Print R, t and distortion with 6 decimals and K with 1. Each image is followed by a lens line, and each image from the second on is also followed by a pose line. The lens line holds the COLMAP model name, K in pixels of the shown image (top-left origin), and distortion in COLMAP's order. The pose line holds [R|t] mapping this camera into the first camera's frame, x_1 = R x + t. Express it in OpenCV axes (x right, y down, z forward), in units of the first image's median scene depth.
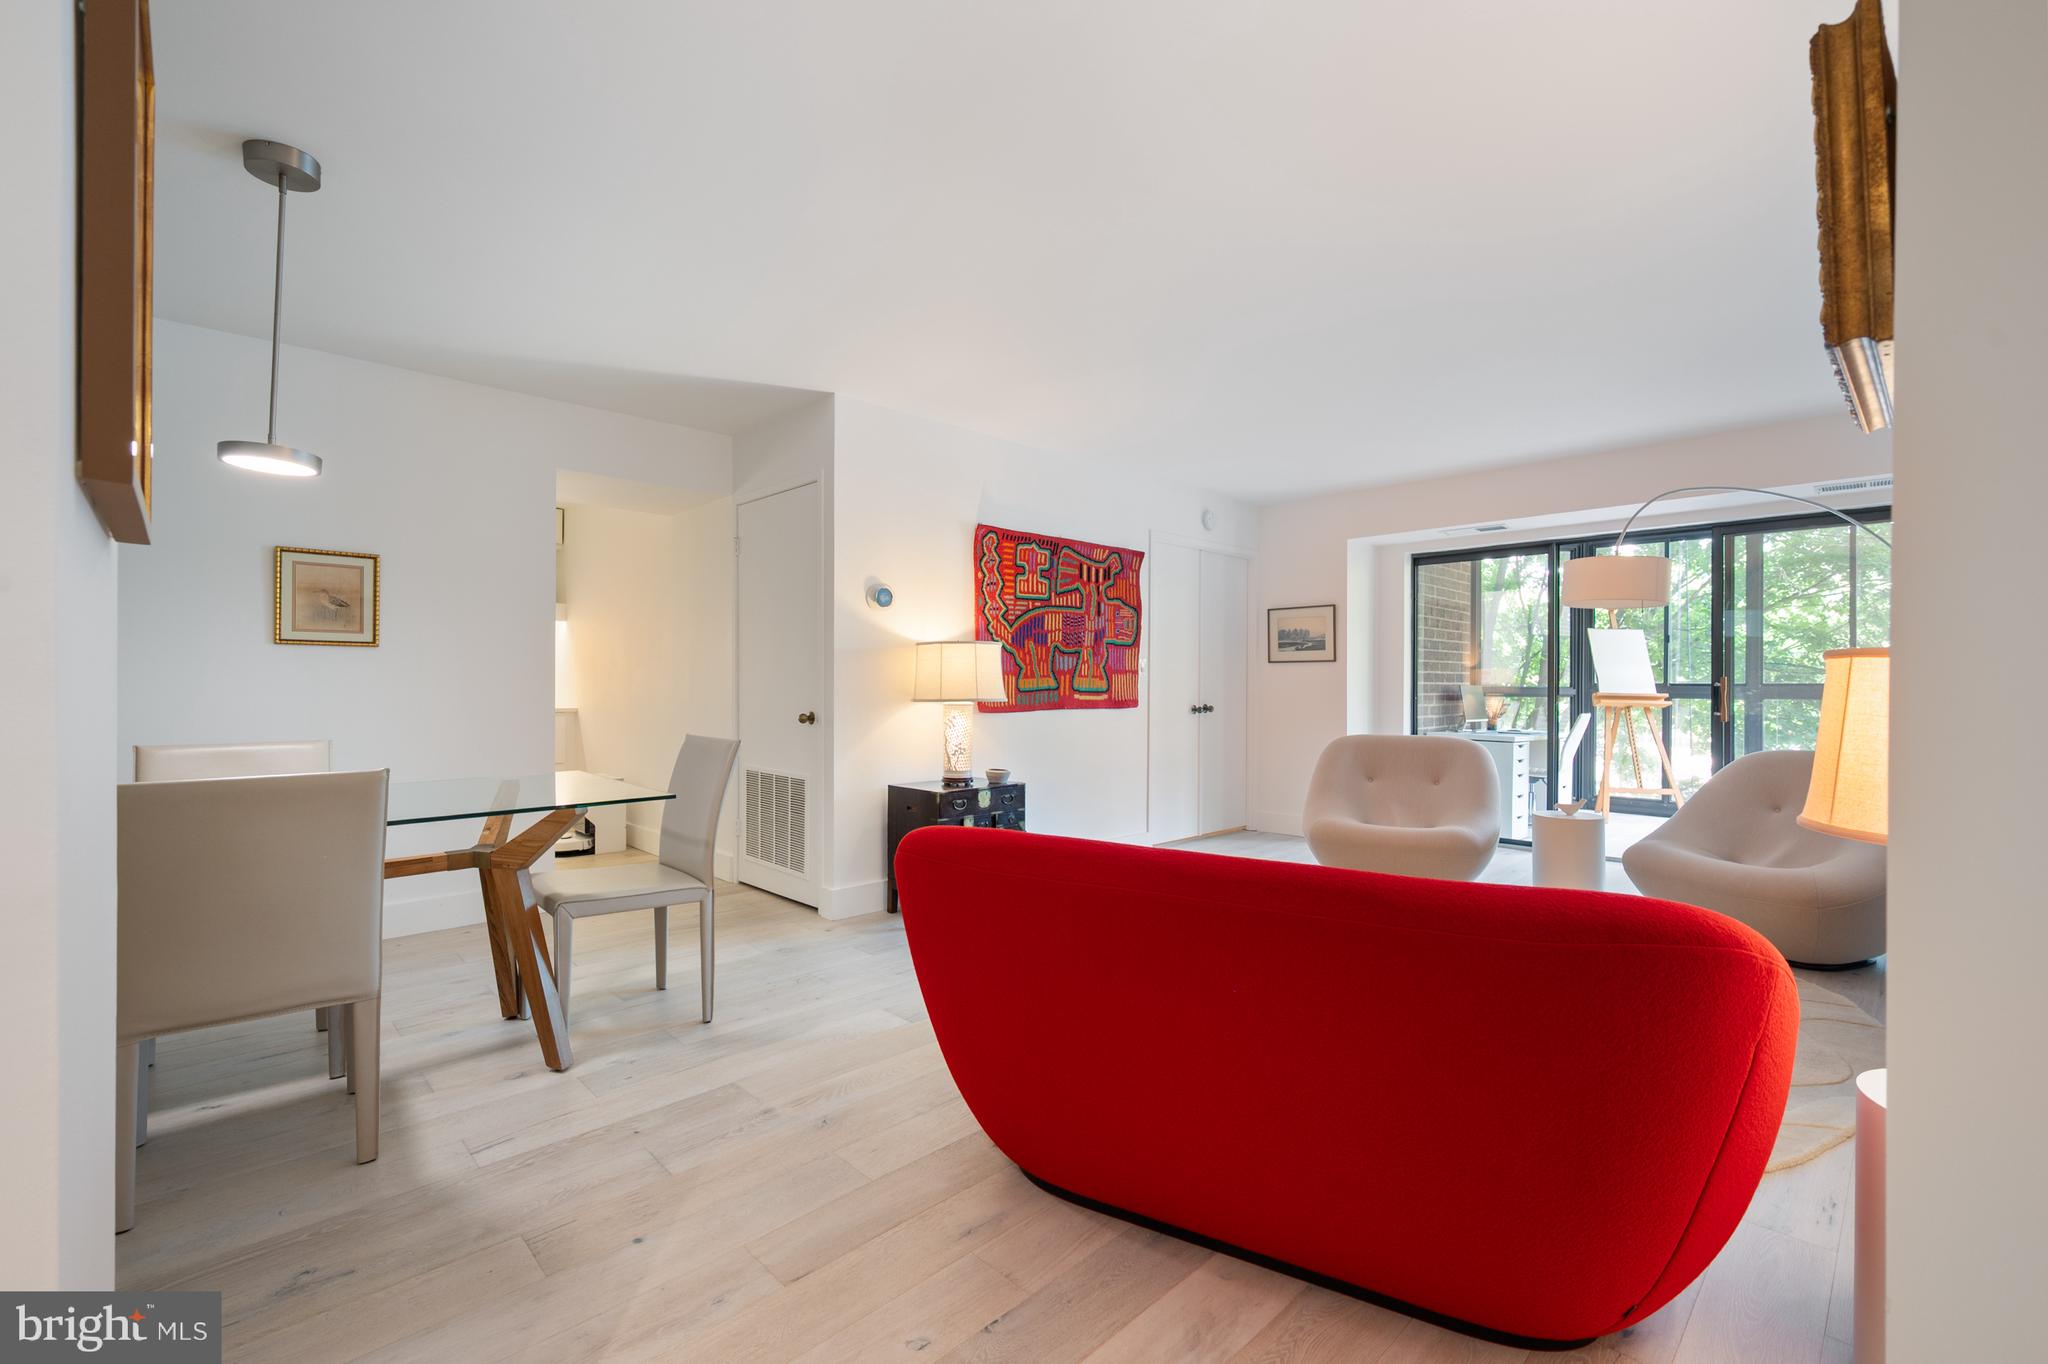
lens RADIAL K [[877.8, 0, 1017.4], [0, 877.8, 677.8], [0, 0, 1]] dist [0.001442, -0.000168]
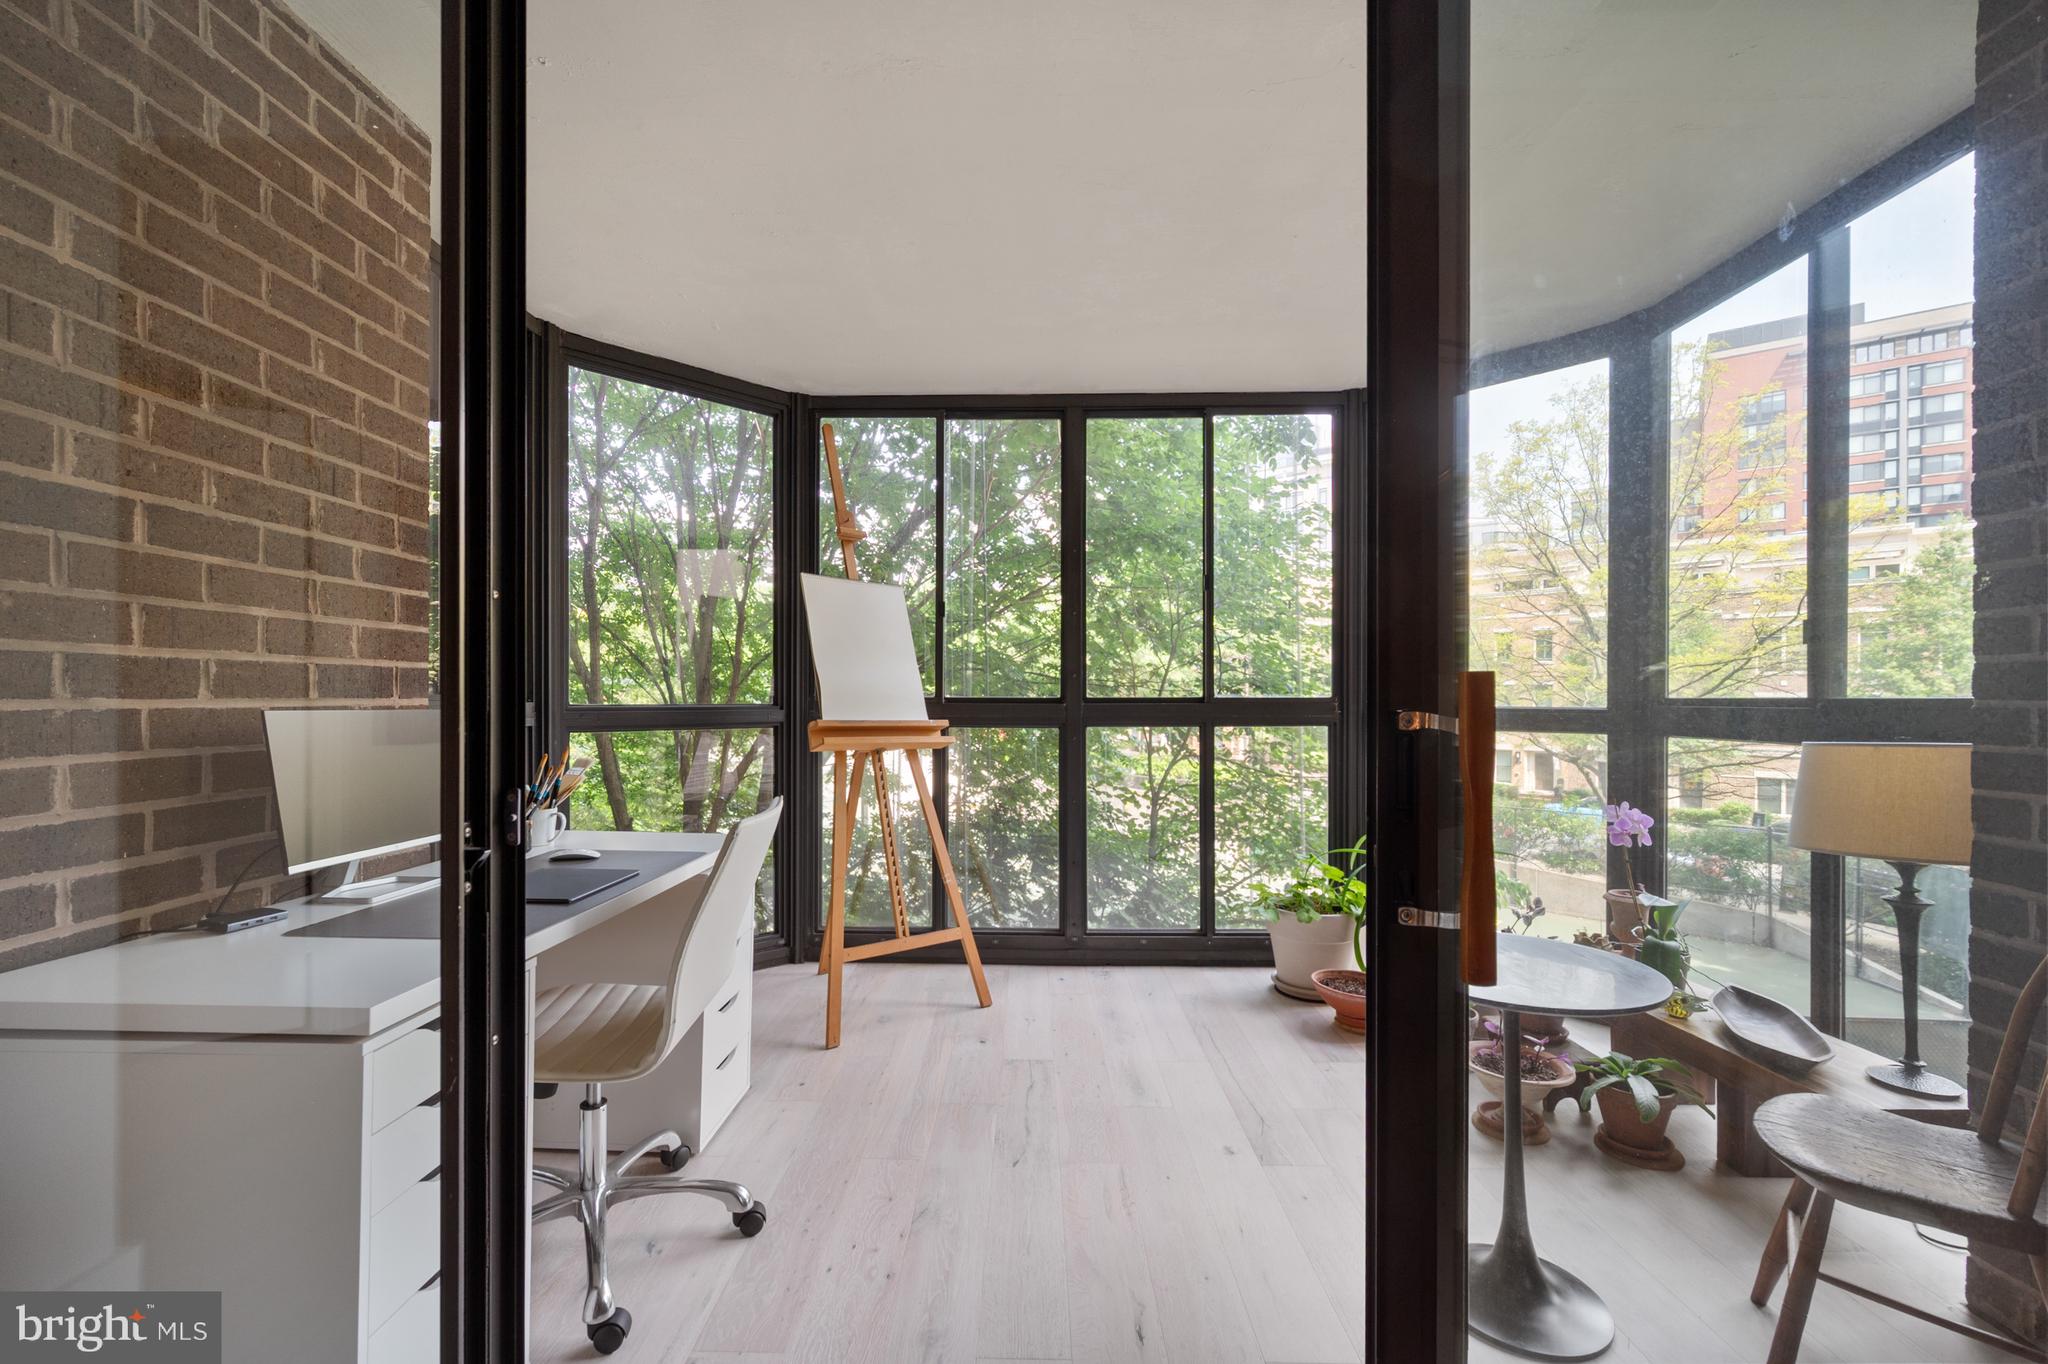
lens RADIAL K [[827.8, 0, 1018.7], [0, 827.8, 694.8], [0, 0, 1]] dist [-0.000734, 0.000538]
pose [[0.706892, 0.001845, 0.707320, 0.484145], [-0.009530, 0.999931, 0.006916, 0.001104], [-0.707258, -0.011630, 0.706860, 0.706244]]
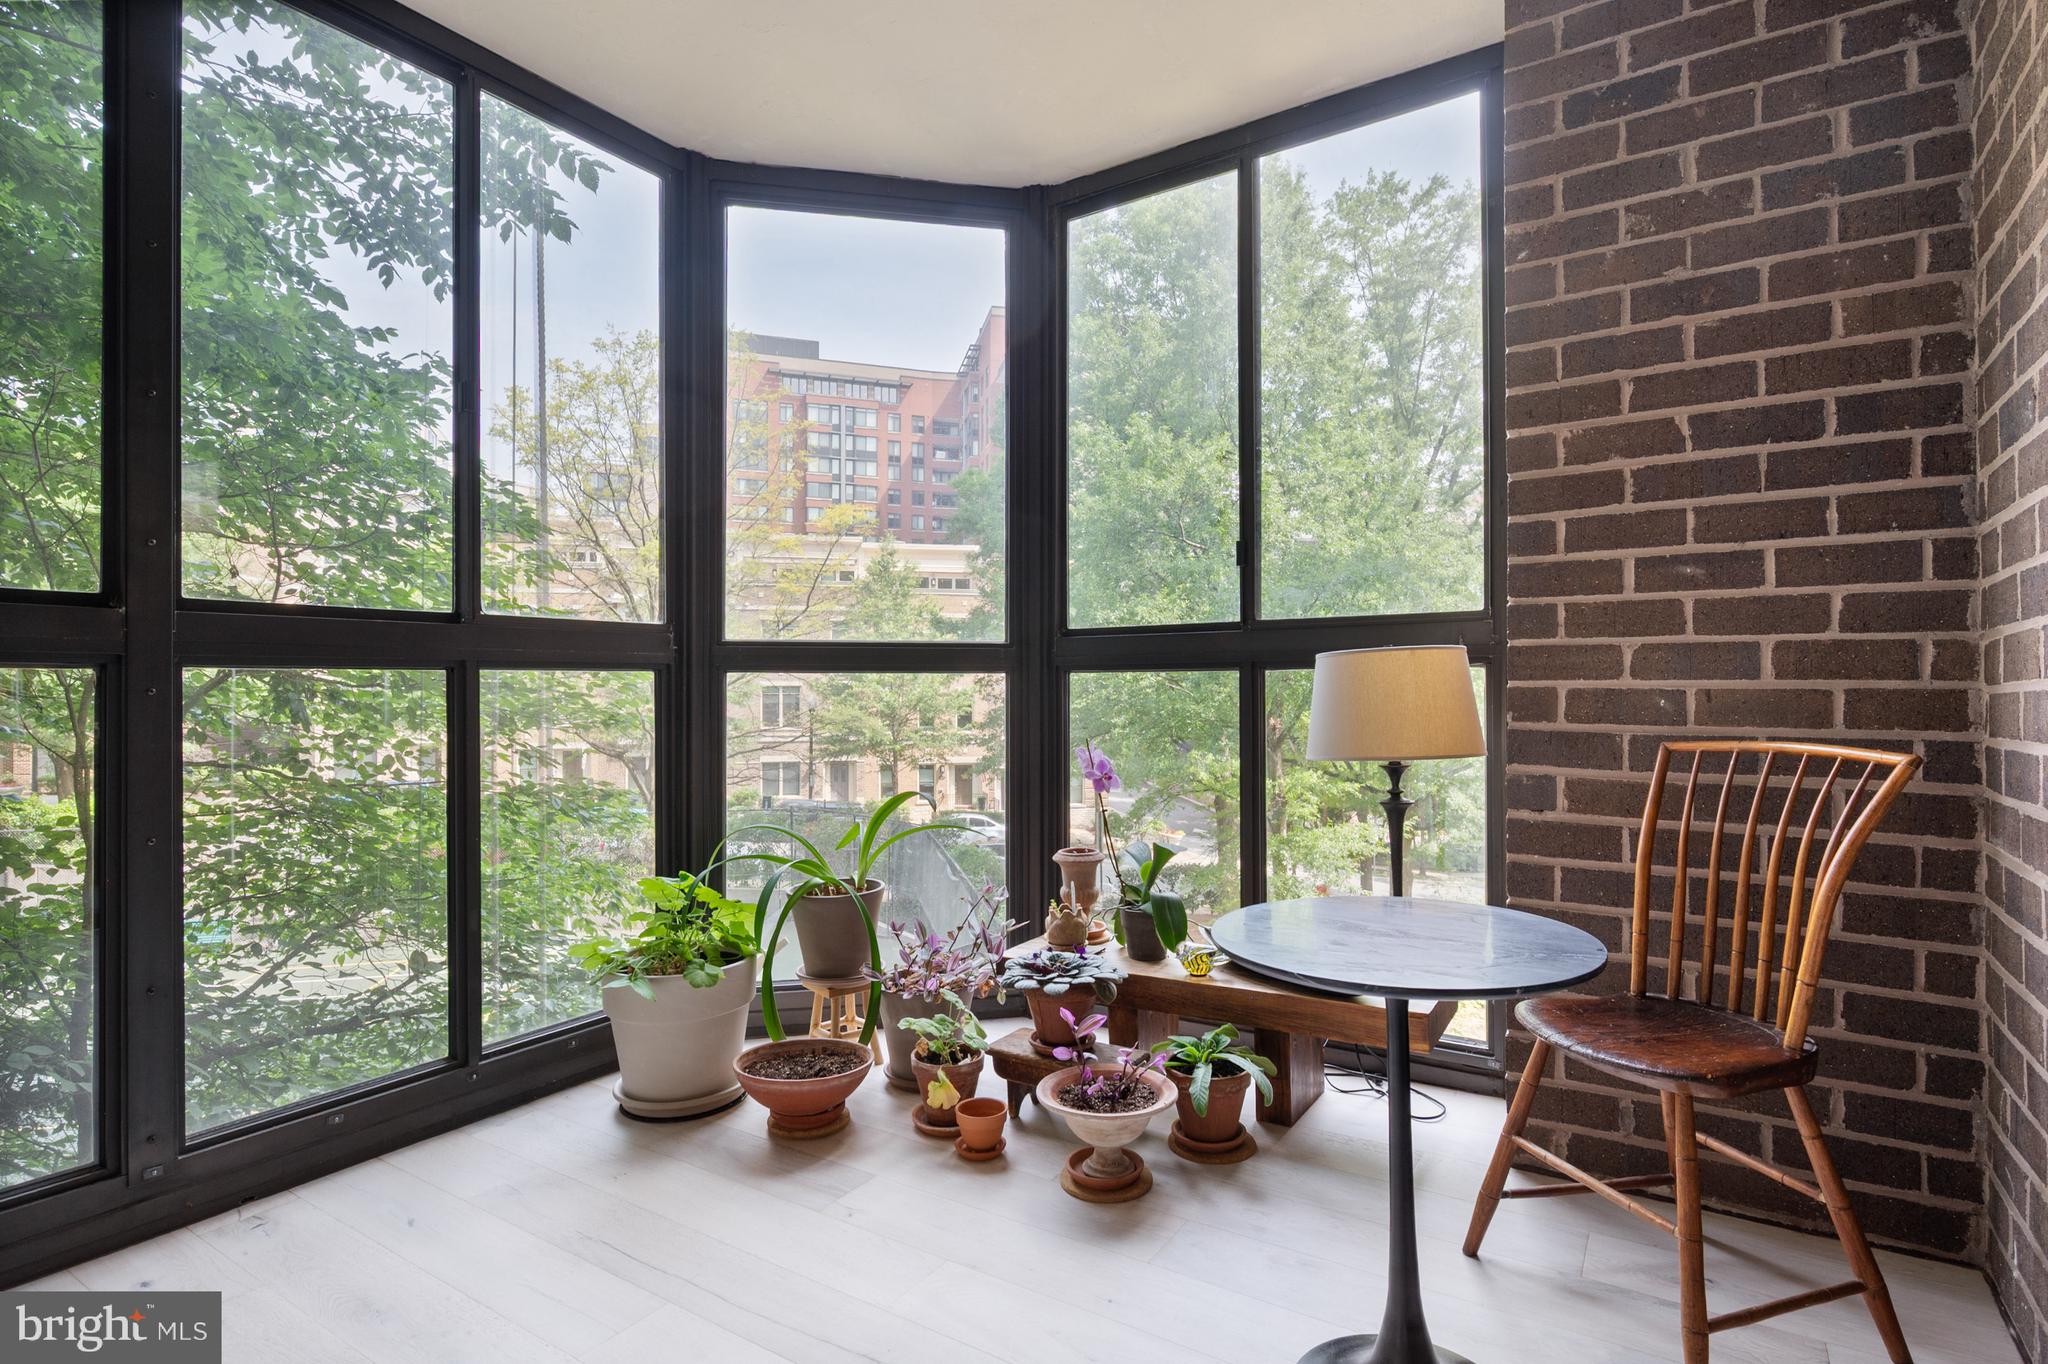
lens RADIAL K [[1011.2, 0, 1016.7], [0, 1011.2, 687.8], [0, 0, 1]] dist [0.000219, -0.002135]
pose [[-0.216975, 0.001873, 0.976175, 0.571664], [-0.008440, 0.999957, -0.003795, 0.030658], [-0.976141, -0.009062, -0.216950, 0.891861]]
